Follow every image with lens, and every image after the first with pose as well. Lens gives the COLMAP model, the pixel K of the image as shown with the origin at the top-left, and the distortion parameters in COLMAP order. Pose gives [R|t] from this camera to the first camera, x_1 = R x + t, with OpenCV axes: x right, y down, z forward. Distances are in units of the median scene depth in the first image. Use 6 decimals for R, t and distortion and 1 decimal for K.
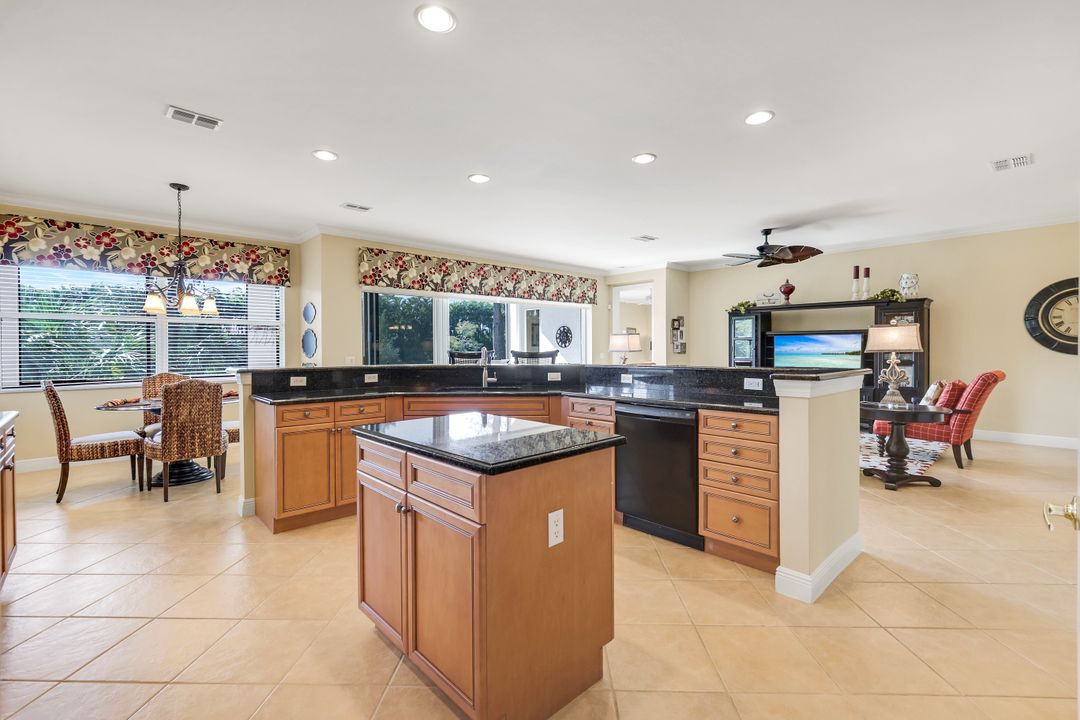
lens RADIAL K [[479.3, 0, 538.9], [0, 479.3, 358.9], [0, 0, 1]] dist [0.002447, 0.001531]
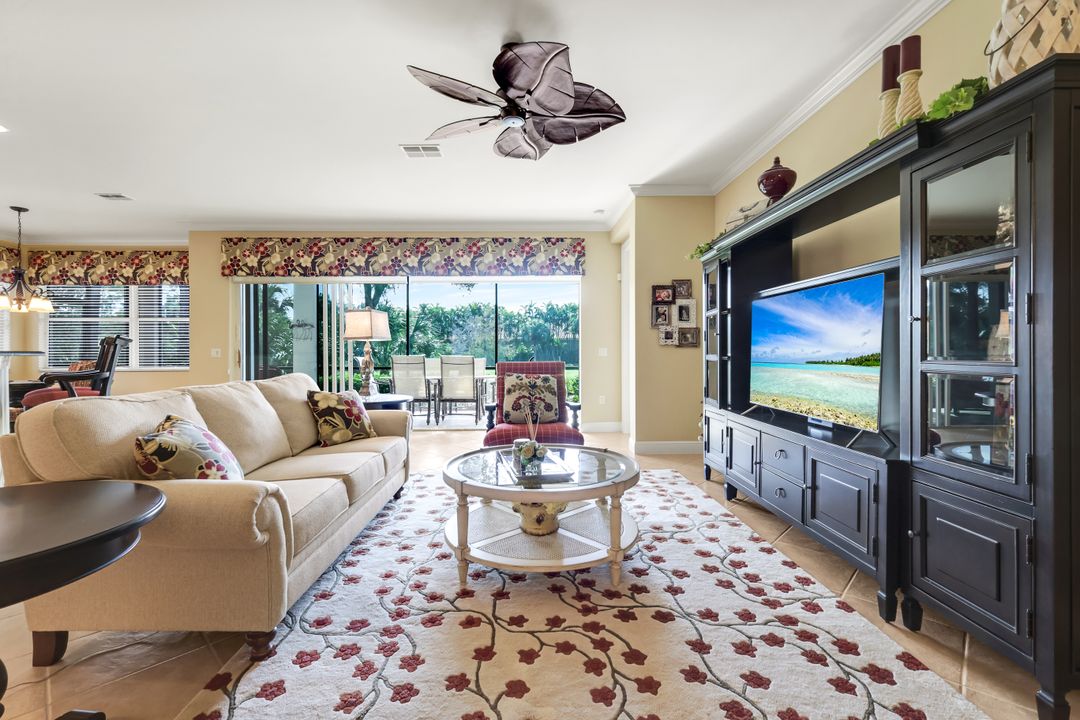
lens RADIAL K [[479.3, 0, 533.8], [0, 479.3, 351.2], [0, 0, 1]] dist [0.002447, 0.001531]
pose [[0.748386, -0.000380, -0.663264, 0.741962], [-0.014440, 0.999753, -0.016866, 0.006835], [0.663107, 0.022199, 0.748196, 0.667300]]
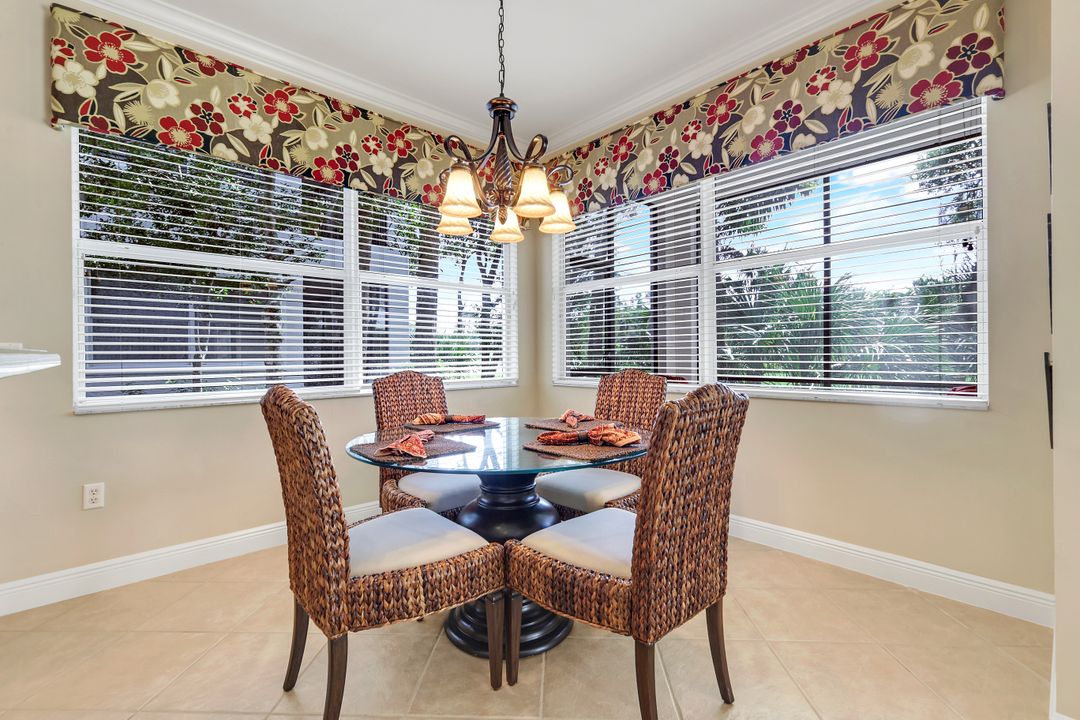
lens RADIAL K [[482.8, 0, 537.3], [0, 482.8, 352.8], [0, 0, 1]] dist [0.002149, 0.000415]
pose [[-0.010546, 0.005890, -0.999927, -0.224072], [-0.010635, 0.999925, 0.006003, 0.008812], [0.999888, 0.010697, -0.010483, 0.726288]]
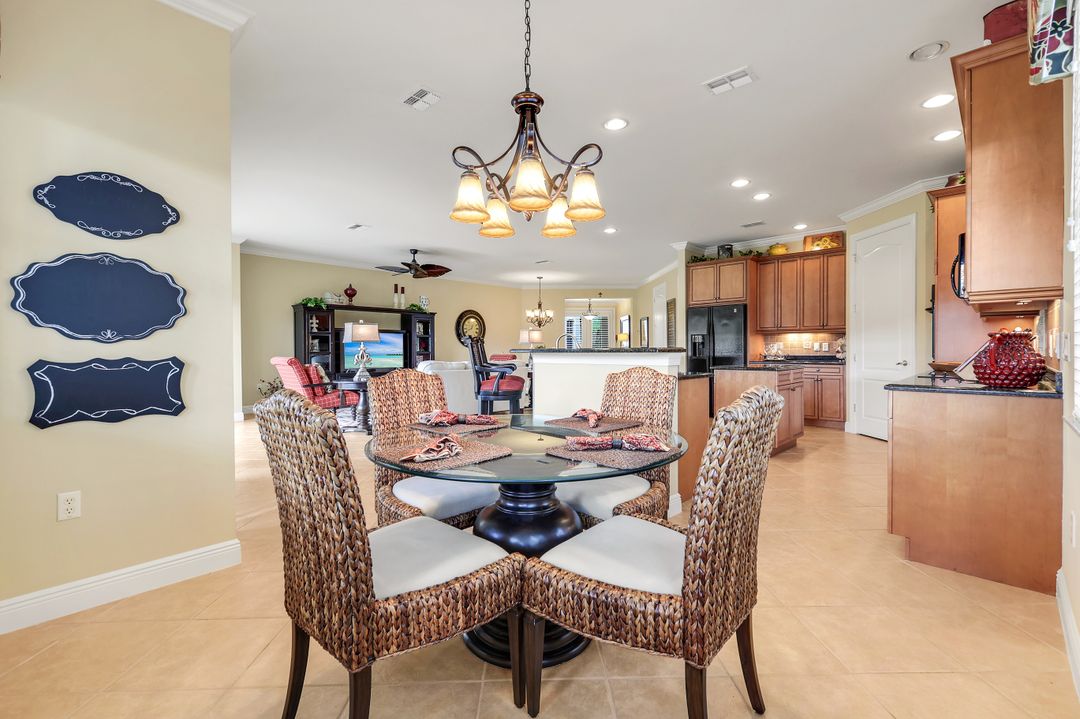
lens RADIAL K [[479.3, 0, 539.1], [0, 479.3, 349.5], [0, 0, 1]] dist [0.002447, 0.001531]
pose [[-0.052678, 0.005112, 0.998598, -0.799065], [0.022197, 0.999746, -0.003947, 0.011425], [-0.998365, 0.021958, -0.052778, 0.711009]]
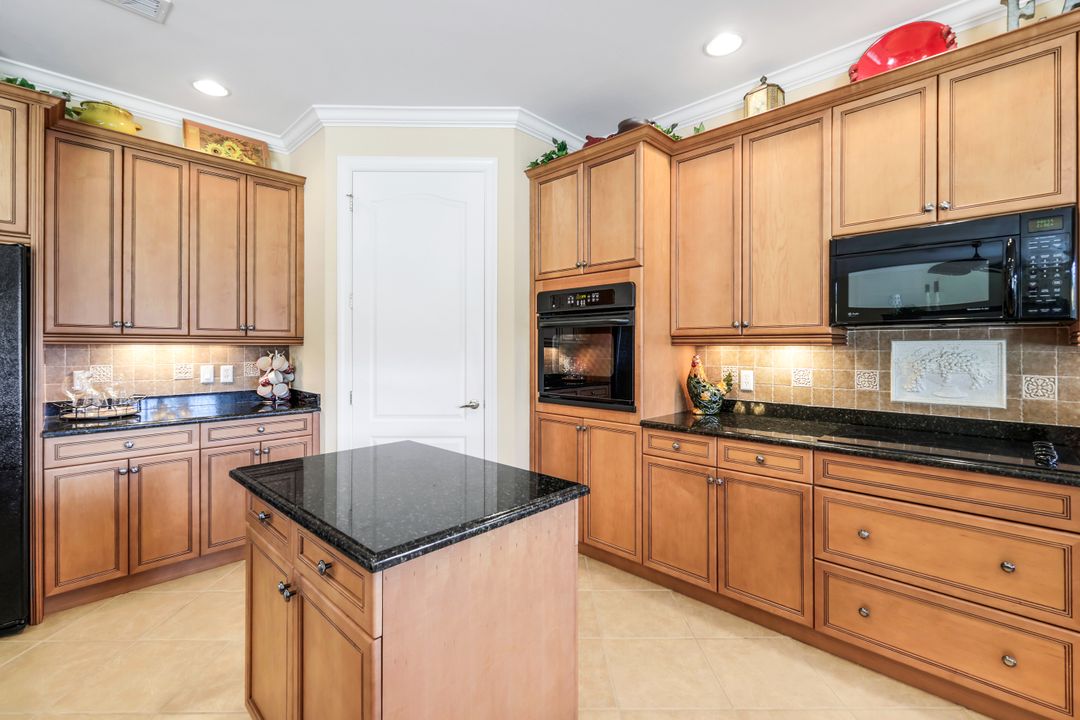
lens RADIAL K [[479.3, 0, 537.1], [0, 479.3, 347.4], [0, 0, 1]] dist [0.002447, 0.001531]
pose [[-0.999464, 0.005113, -0.032337, -0.093257], [0.004360, 0.999719, 0.023311, -0.021481], [0.032447, 0.023157, -0.999205, 0.536246]]
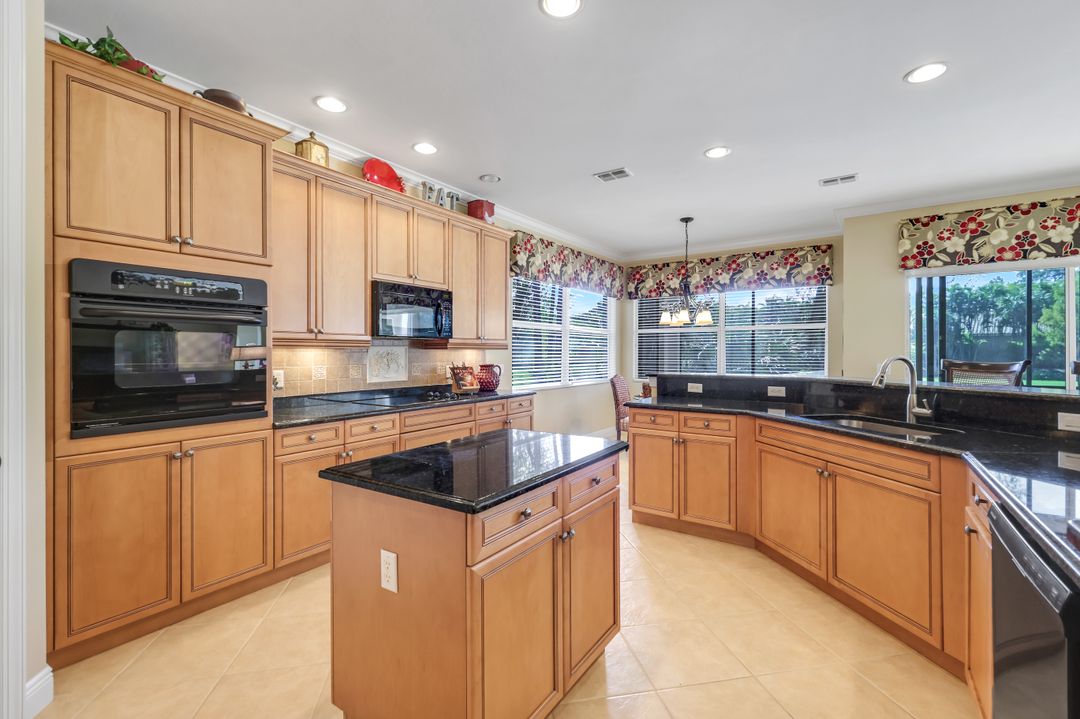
lens RADIAL K [[479.3, 0, 541.4], [0, 479.3, 353.1], [0, 0, 1]] dist [0.002447, 0.001531]
pose [[0.222936, 0.002984, -0.974829, 0.238248], [-0.017202, 0.999852, -0.000874, -0.011963], [0.974681, 0.016964, 0.222954, 0.269200]]
